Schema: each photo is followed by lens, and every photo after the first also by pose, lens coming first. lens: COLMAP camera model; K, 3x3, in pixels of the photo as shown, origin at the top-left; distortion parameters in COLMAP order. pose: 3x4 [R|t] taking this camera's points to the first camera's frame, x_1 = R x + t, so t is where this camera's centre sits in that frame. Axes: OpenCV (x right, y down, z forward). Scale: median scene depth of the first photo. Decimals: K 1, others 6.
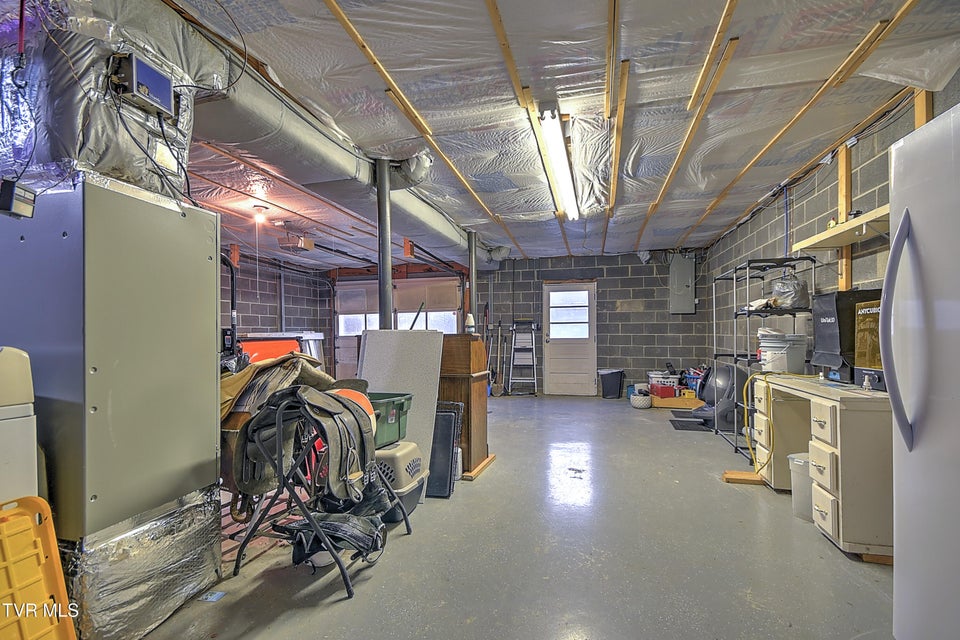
lens RADIAL K [[415.1, 0, 480.0], [0, 415.1, 320.0], [0, 0, 1]] dist [0.017595, 0.000211]
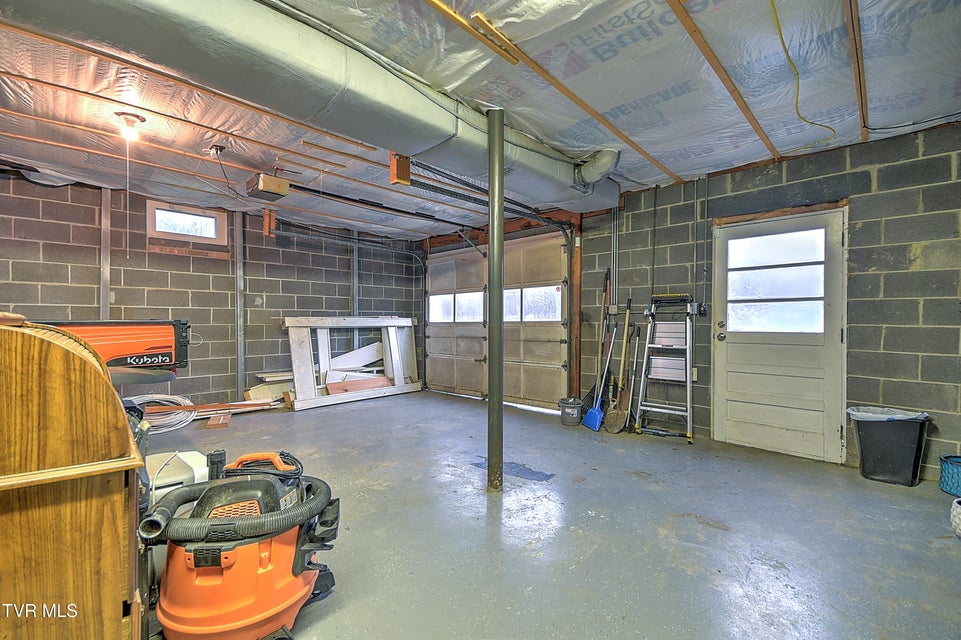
lens RADIAL K [[415.5, 0, 480.5], [0, 415.5, 320.0], [0, 0, 1]] dist [0.017595, 0.000211]
pose [[0.875927, 0.009230, -0.482356, 0.150289], [0.004228, 0.999632, 0.026804, 0.014796], [0.482425, -0.025518, 0.875565, 0.407002]]
